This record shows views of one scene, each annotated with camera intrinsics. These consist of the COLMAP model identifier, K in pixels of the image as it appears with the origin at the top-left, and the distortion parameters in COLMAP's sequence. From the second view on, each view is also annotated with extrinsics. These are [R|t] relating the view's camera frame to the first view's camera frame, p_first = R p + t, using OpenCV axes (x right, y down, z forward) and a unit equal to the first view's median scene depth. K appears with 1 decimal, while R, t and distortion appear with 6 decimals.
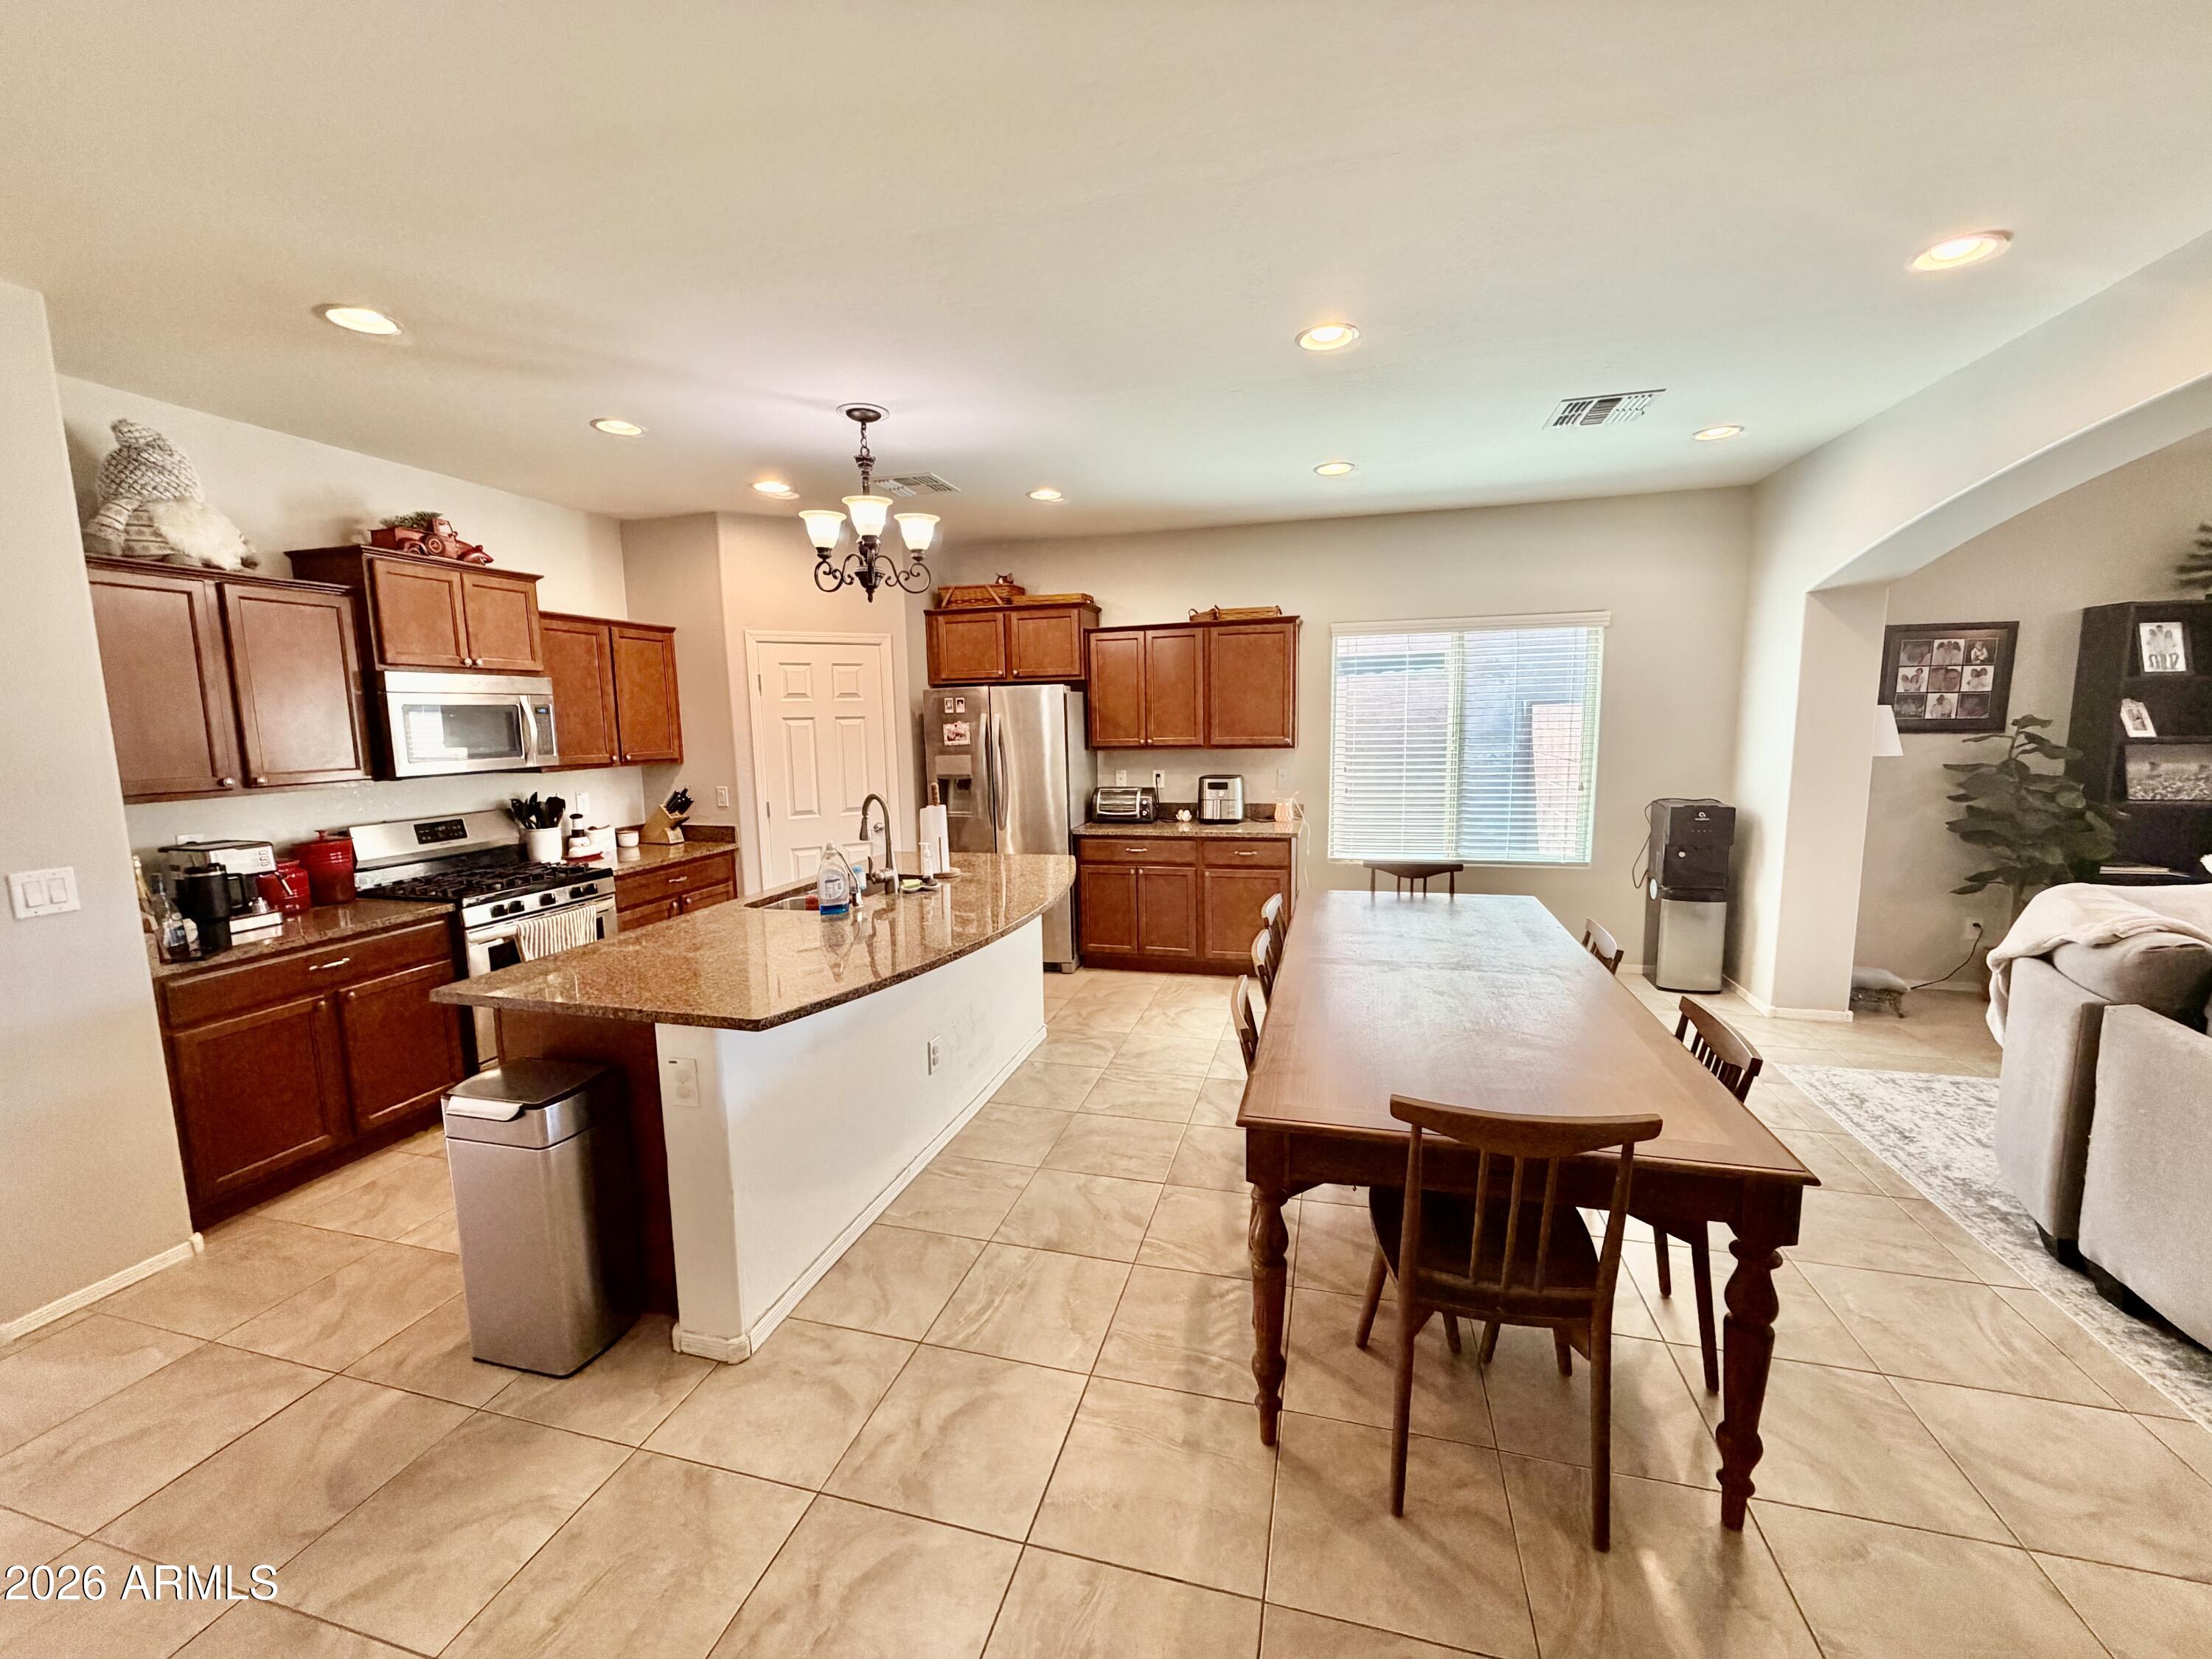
lens RADIAL K [[880.2, 0, 1106.0], [0, 880.2, 835.0], [0, 0, 1]] dist [-0.000031, -0.000674]
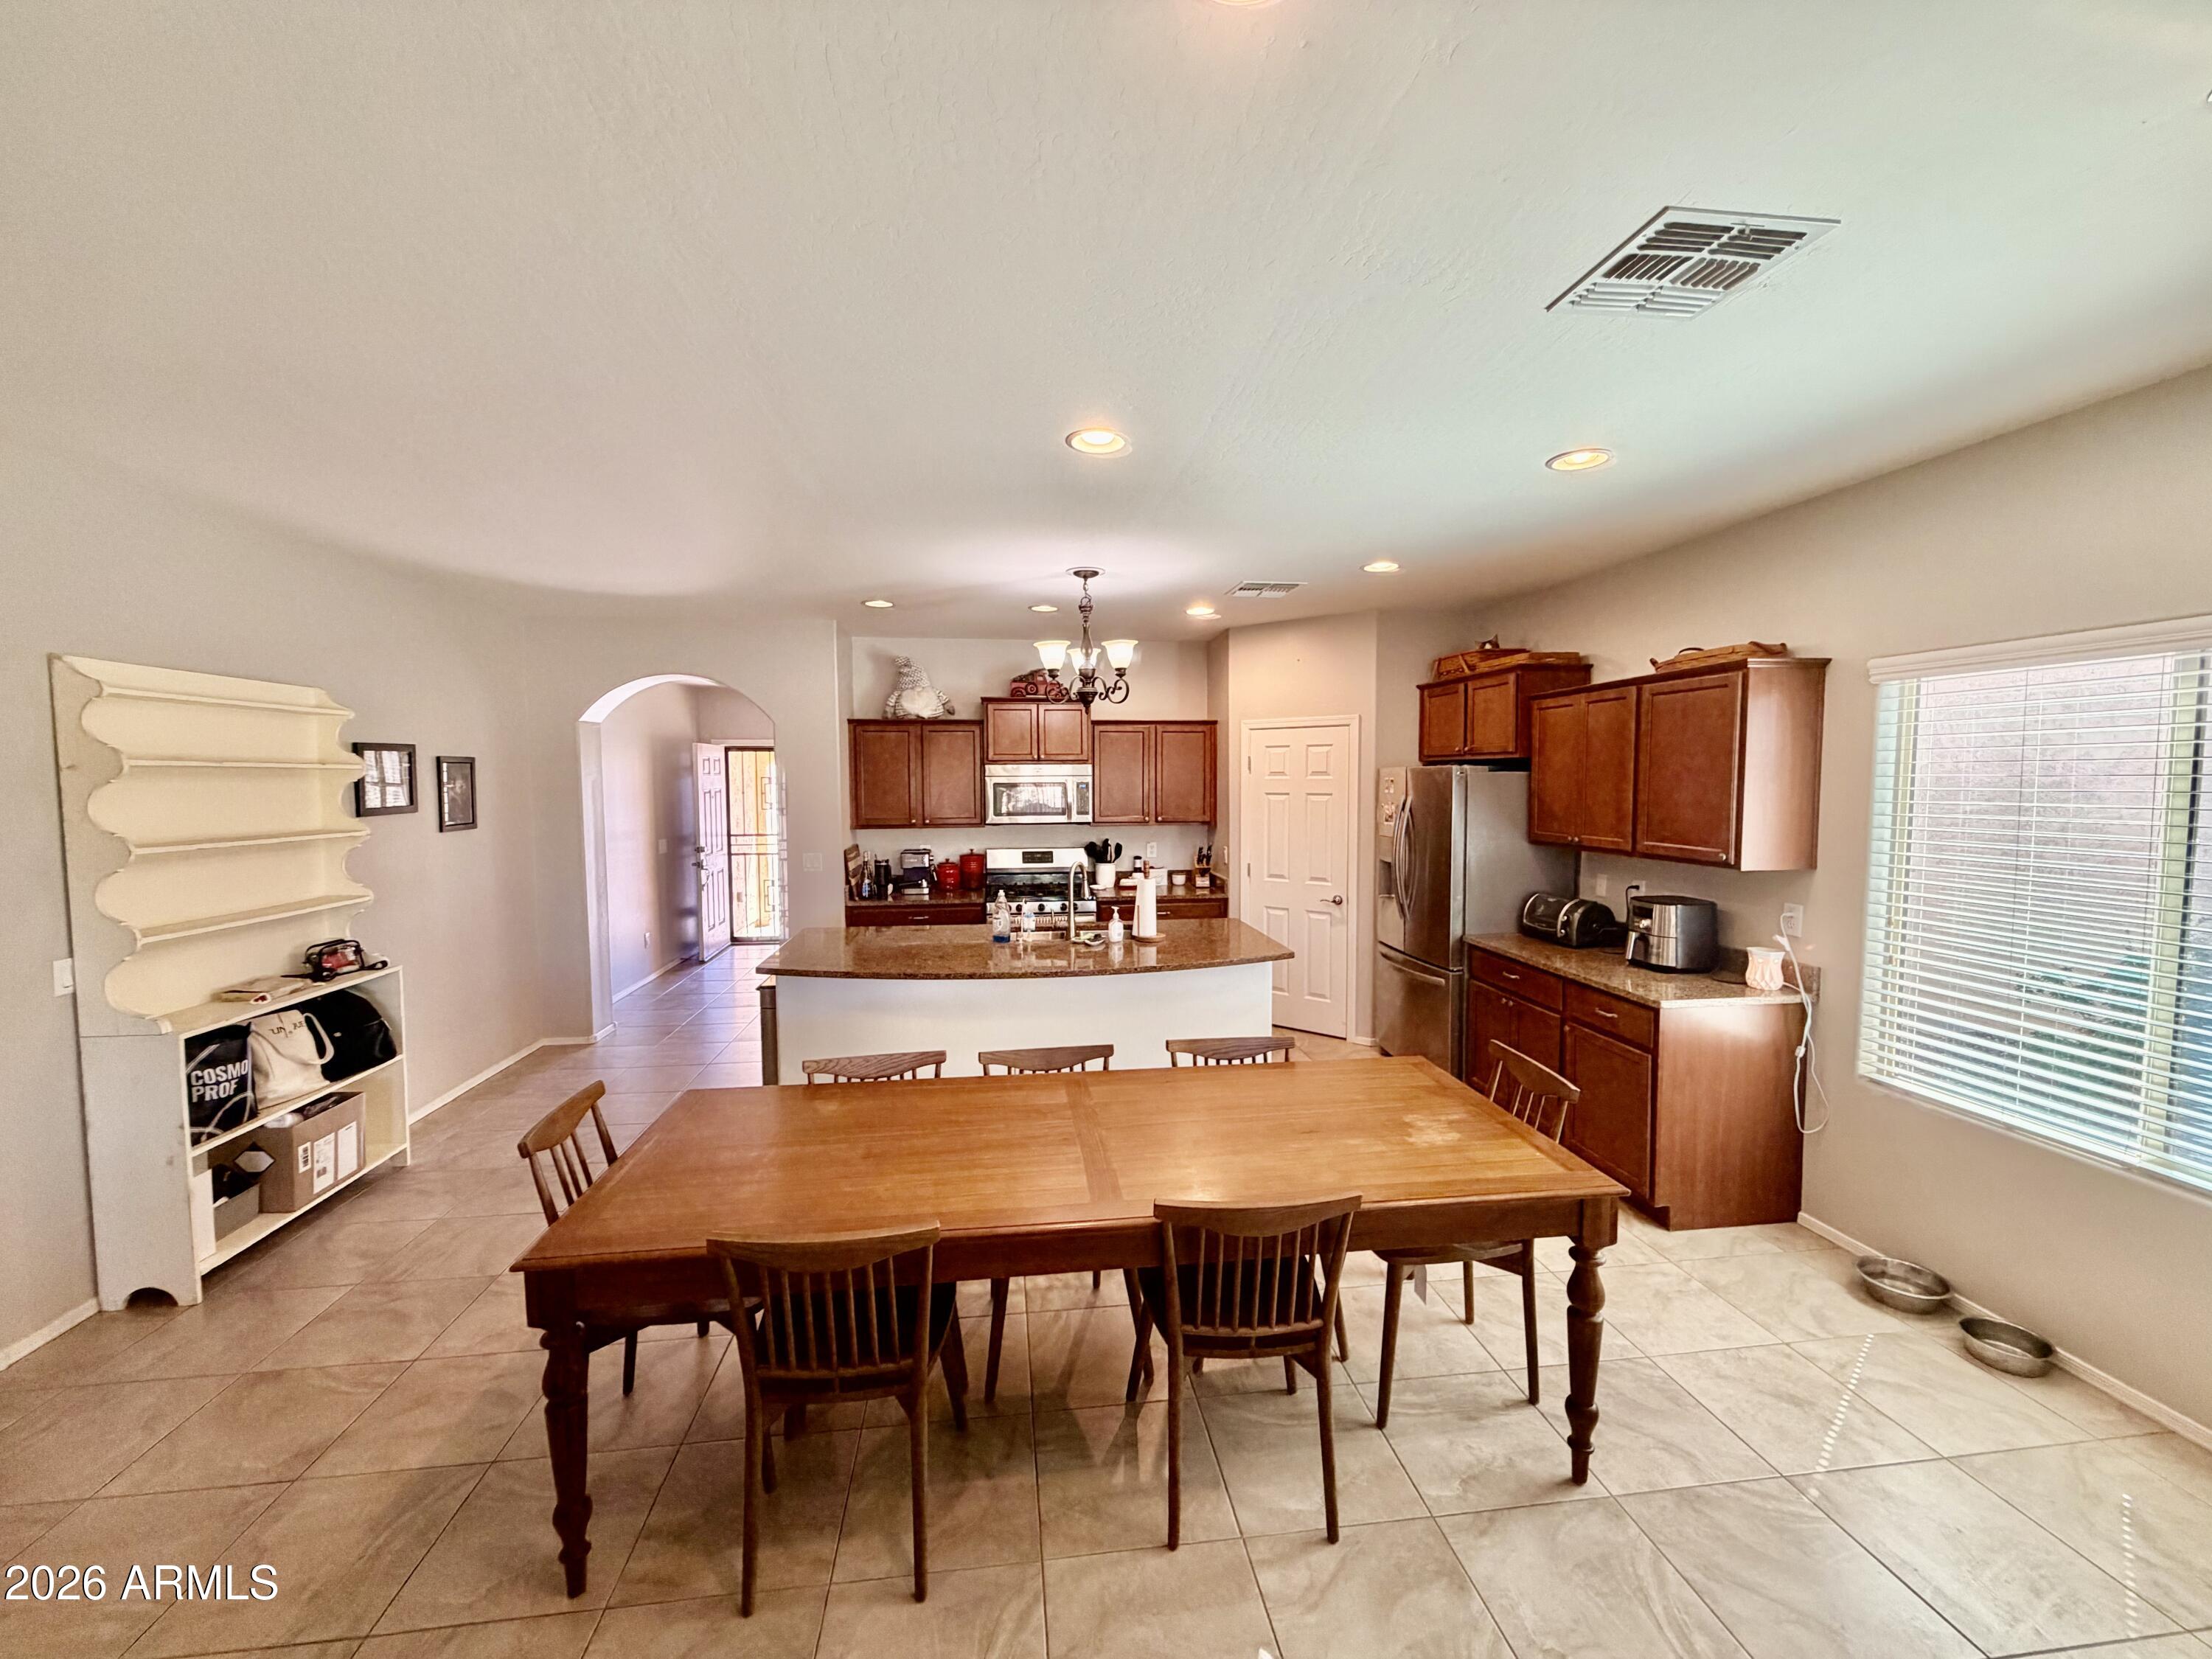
lens RADIAL K [[880.2, 0, 1101.6], [0, 880.2, 827.8], [0, 0, 1]] dist [-0.000031, -0.000674]
pose [[0.376086, 0.071714, -0.923805, 0.749360], [-0.126520, 0.991637, 0.025473, -0.106929], [0.917906, 0.107299, 0.382014, 0.432722]]
